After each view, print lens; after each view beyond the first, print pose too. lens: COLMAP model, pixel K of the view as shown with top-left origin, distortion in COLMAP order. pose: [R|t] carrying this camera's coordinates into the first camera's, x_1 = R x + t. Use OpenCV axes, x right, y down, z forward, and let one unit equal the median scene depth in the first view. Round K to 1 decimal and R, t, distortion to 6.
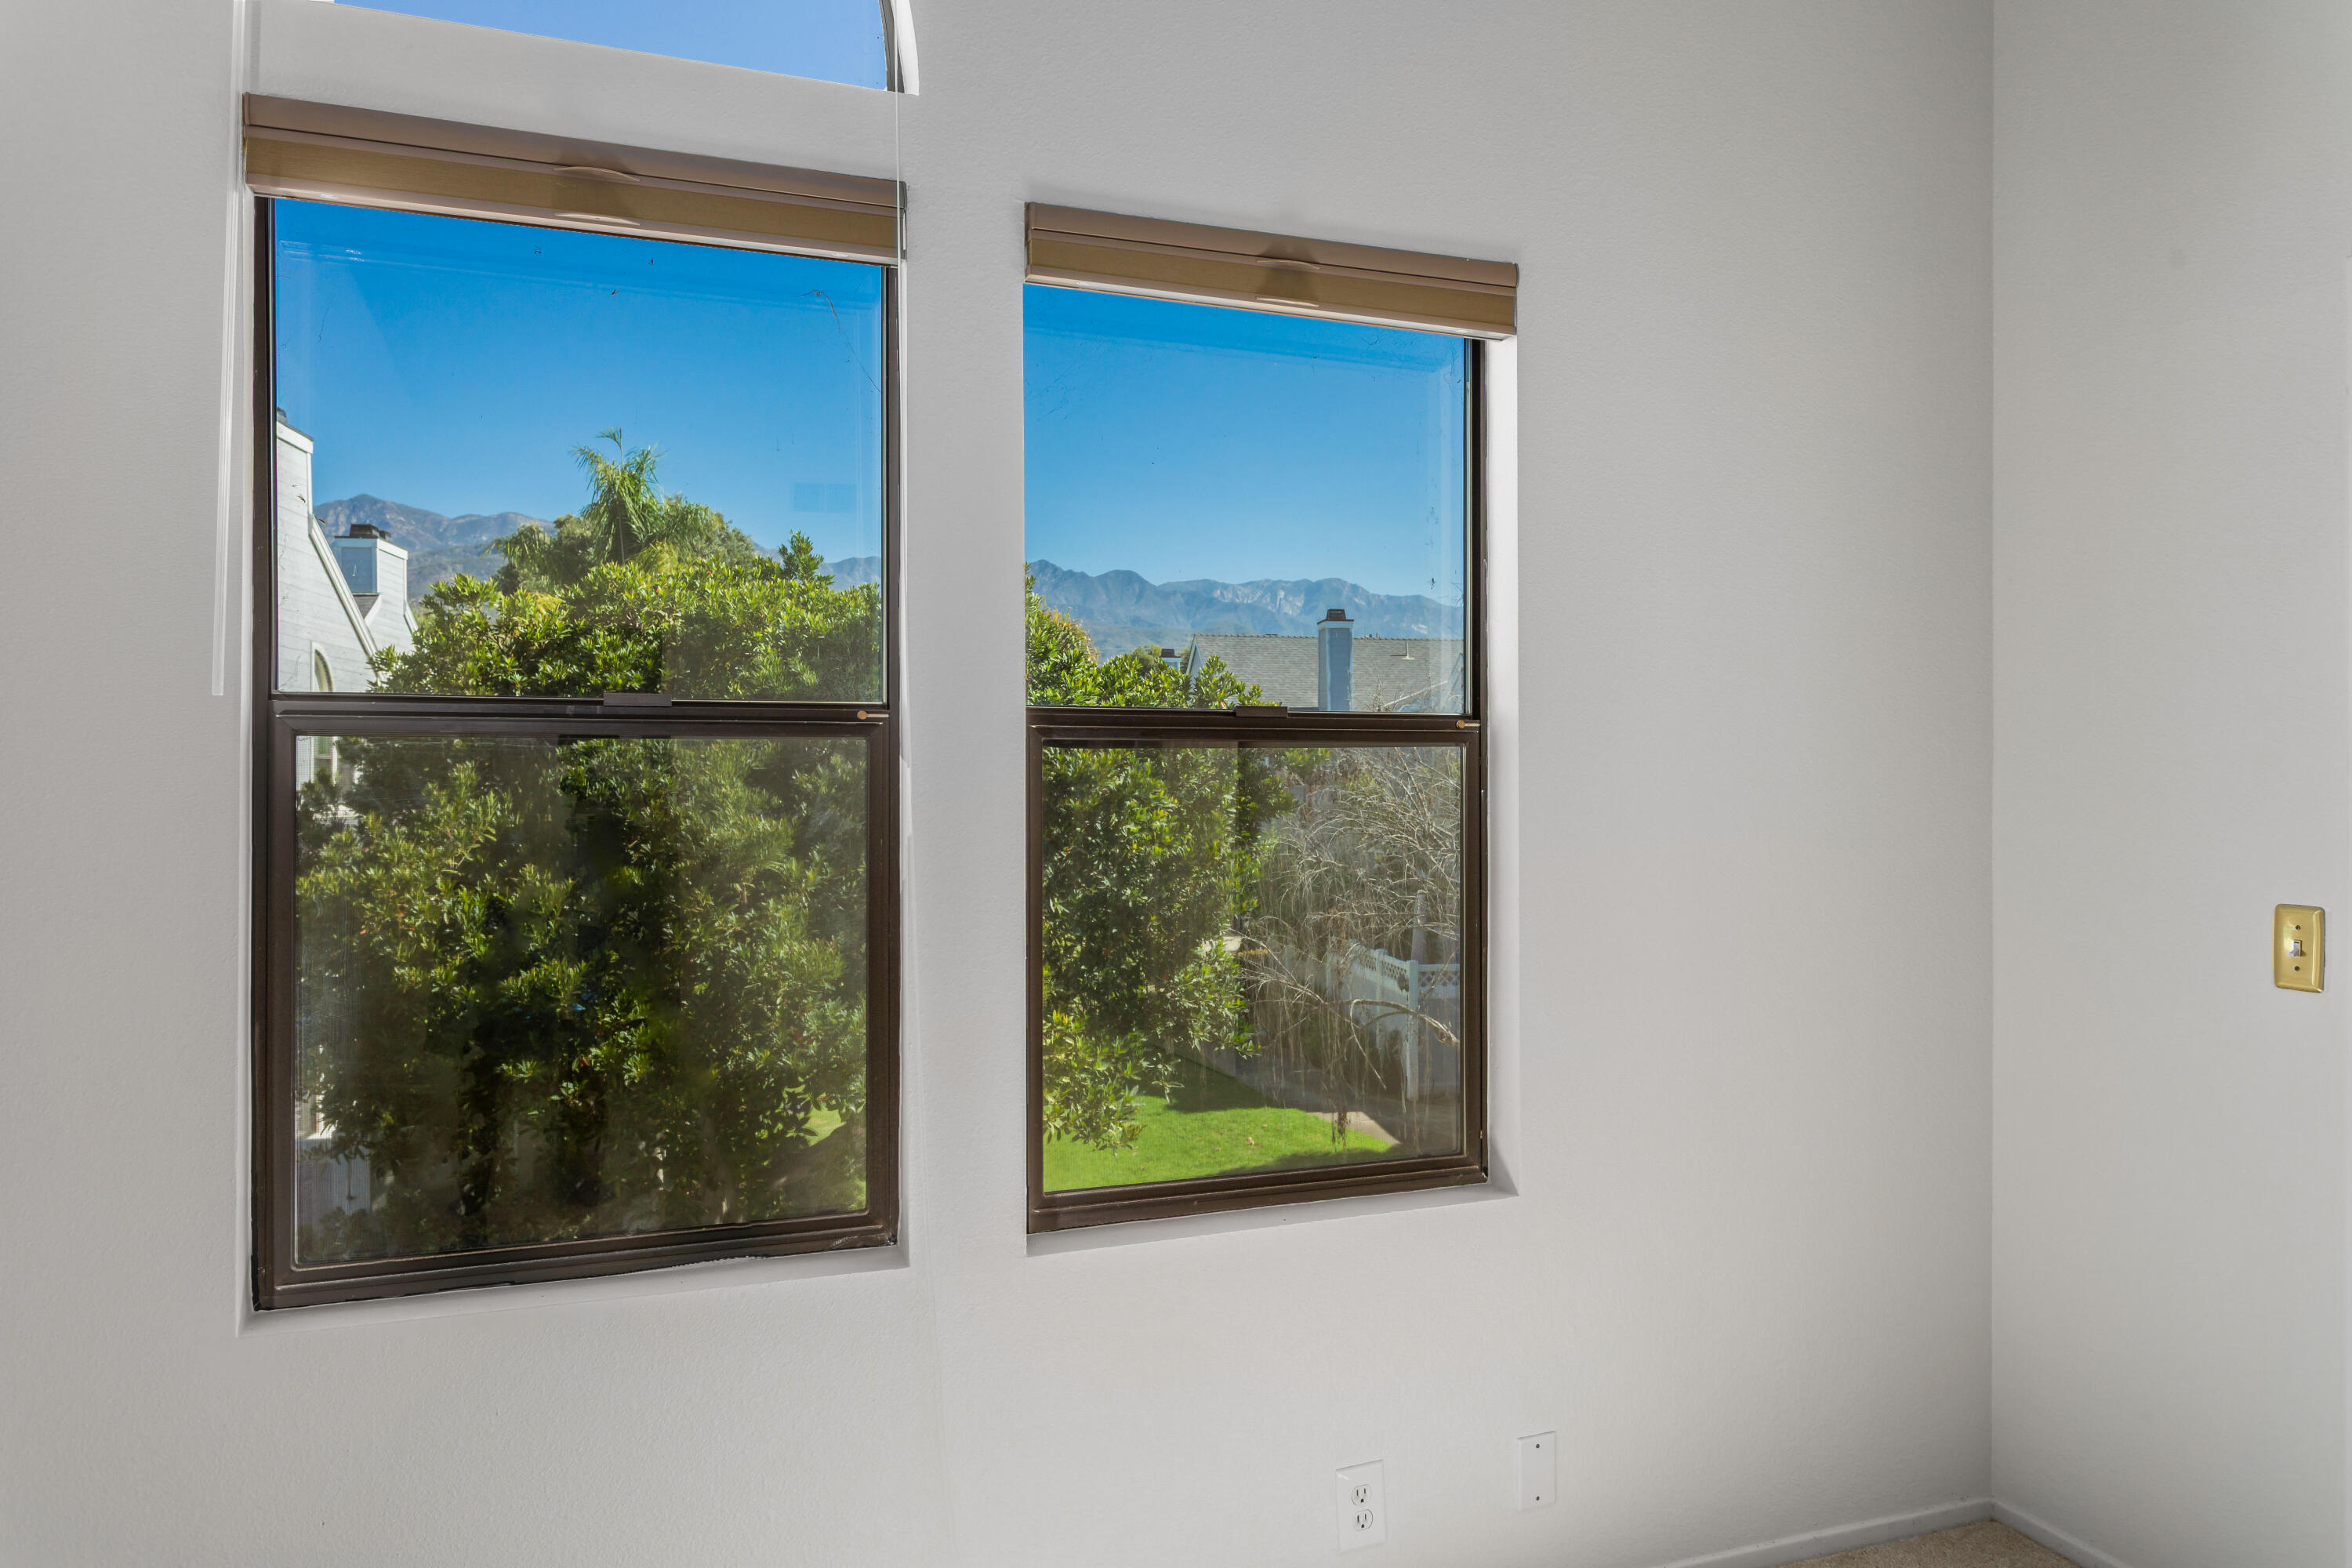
lens RADIAL K [[1500.1, 0, 1160.5], [0, 1500.1, 777.0], [0, 0, 1]] dist [-0.002981, -0.000072]
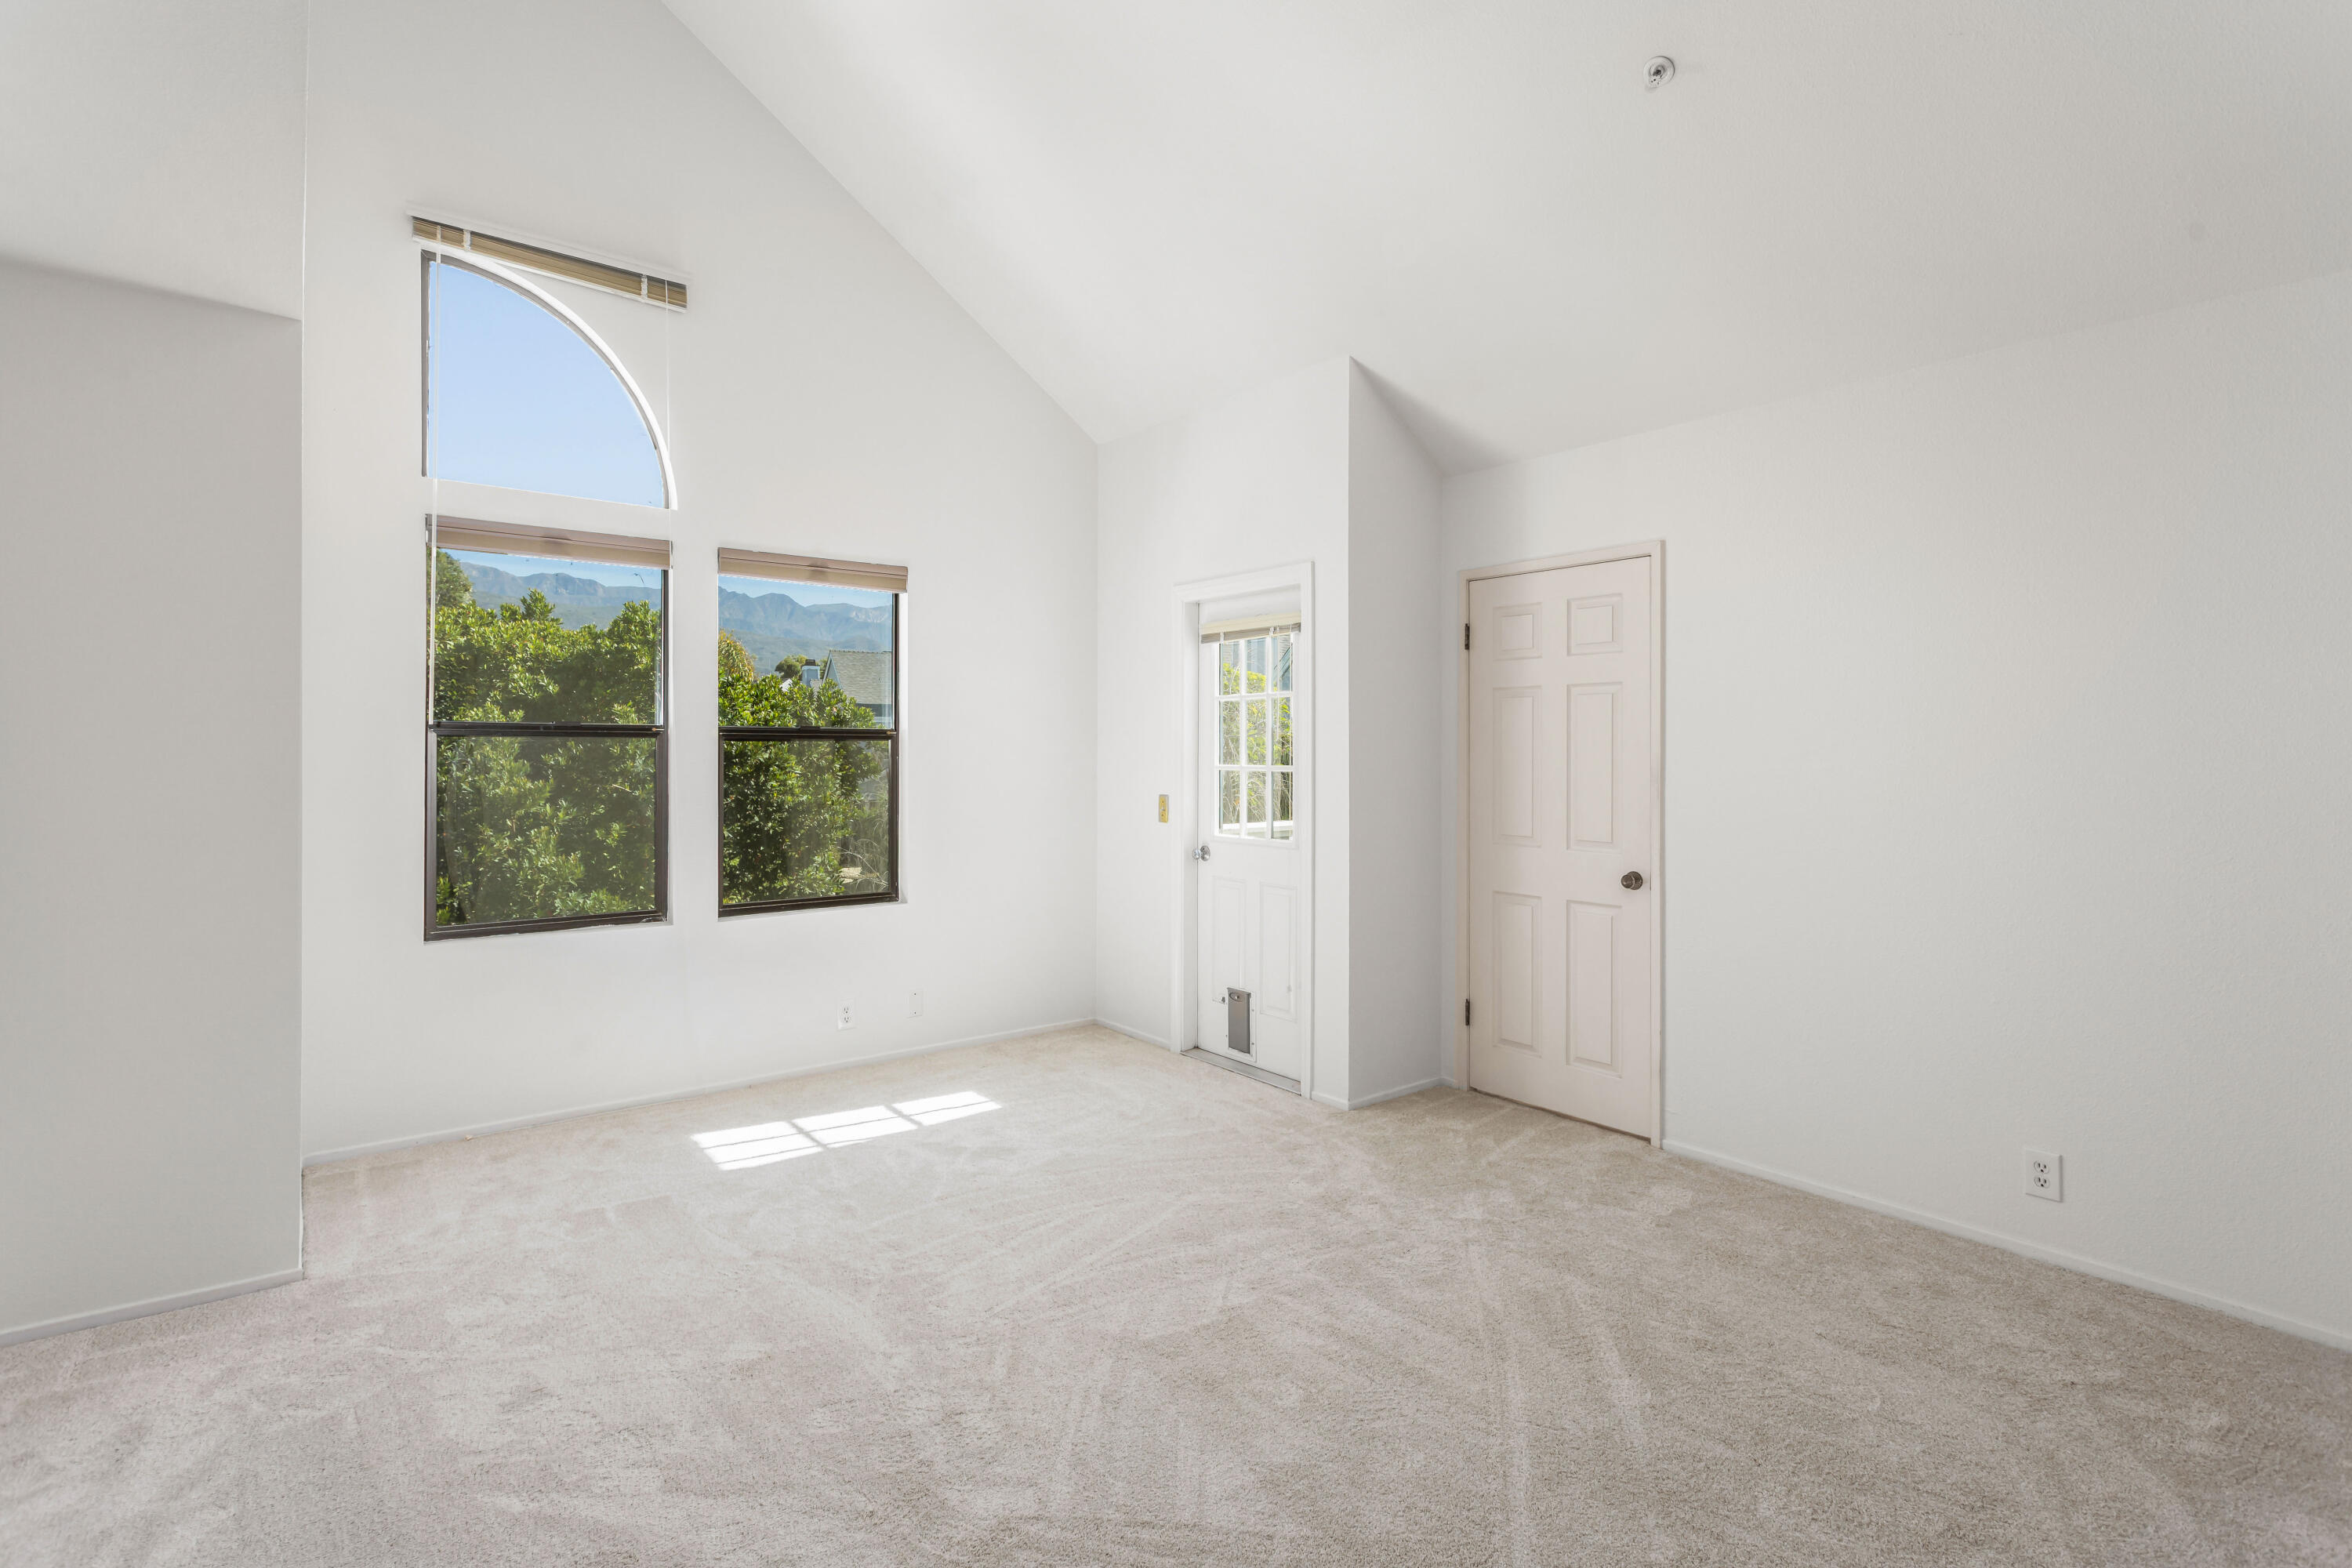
lens RADIAL K [[1109.3, 0, 1161.8], [0, 1109.3, 734.5], [0, 0, 1]] dist [0.002894, -0.000499]
pose [[0.952686, 0.004284, 0.303926, 0.016328], [0.000970, 0.999853, -0.017134, 0.000695], [-0.303955, 0.016618, 0.952541, -0.281465]]
